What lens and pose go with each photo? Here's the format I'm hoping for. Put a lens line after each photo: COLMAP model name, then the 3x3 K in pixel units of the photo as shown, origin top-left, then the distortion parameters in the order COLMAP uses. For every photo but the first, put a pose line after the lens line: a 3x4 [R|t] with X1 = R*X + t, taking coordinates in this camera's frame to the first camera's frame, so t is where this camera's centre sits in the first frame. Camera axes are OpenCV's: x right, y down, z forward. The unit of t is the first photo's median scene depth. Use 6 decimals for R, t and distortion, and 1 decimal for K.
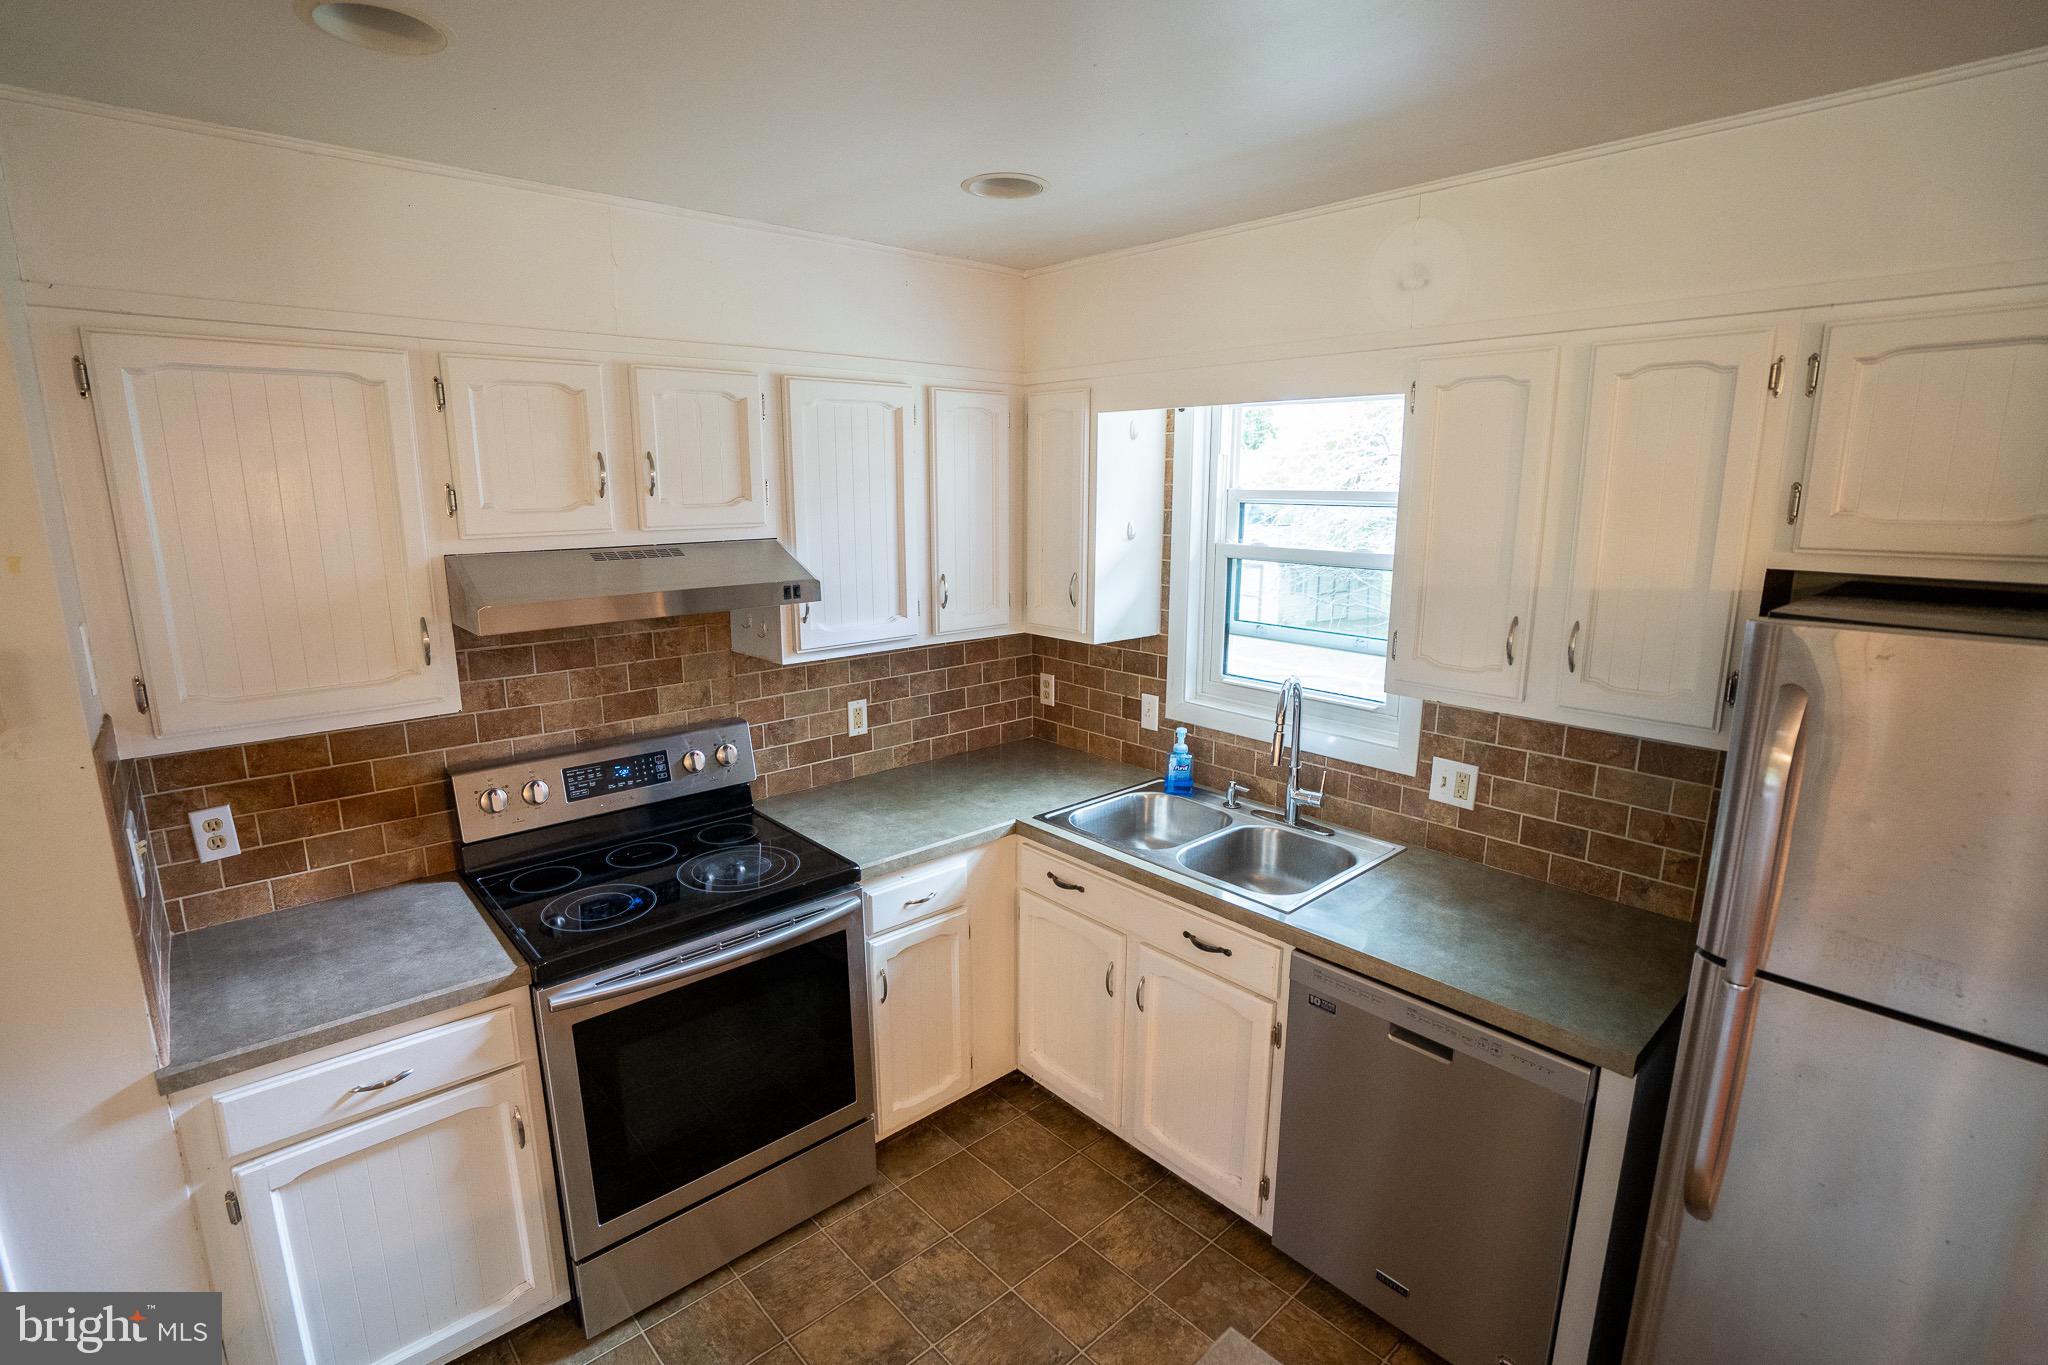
lens RADIAL K [[959.2, 0, 1023.6], [0, 959.2, 686.4], [0, 0, 1]] dist [-0.059567, 0.022306]
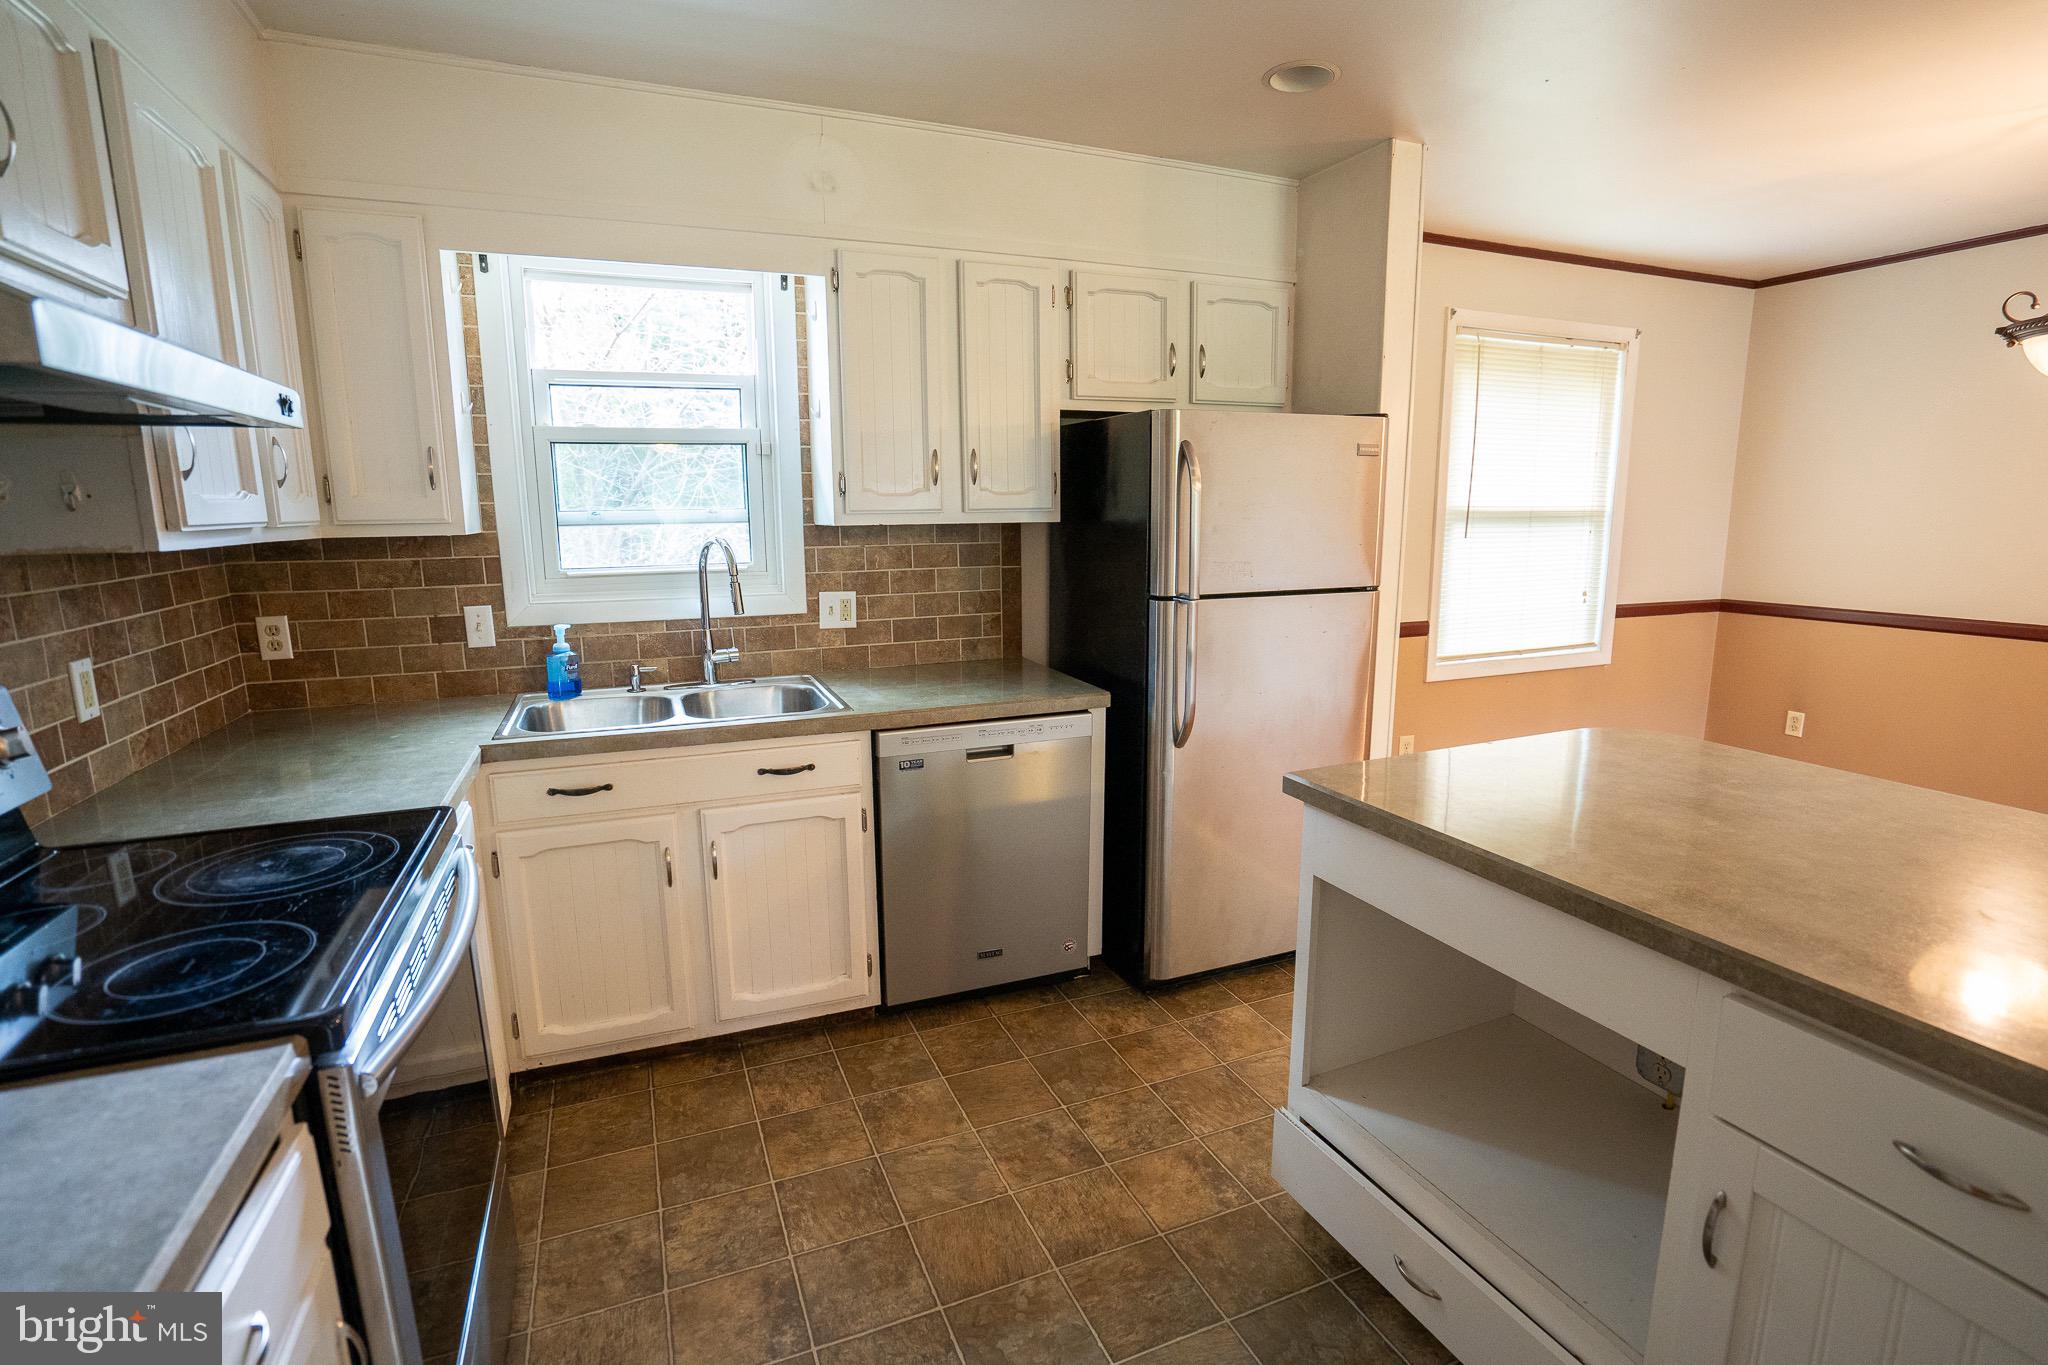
lens RADIAL K [[967.2, 0, 1024.0], [0, 967.2, 682.5], [0, 0, 1]] dist [-0.063137, 0.025445]
pose [[0.334235, -0.173960, 0.926296, -0.668979], [0.202050, 0.973194, 0.109862, 0.108128], [-0.920577, 0.150439, 0.360424, 0.346819]]
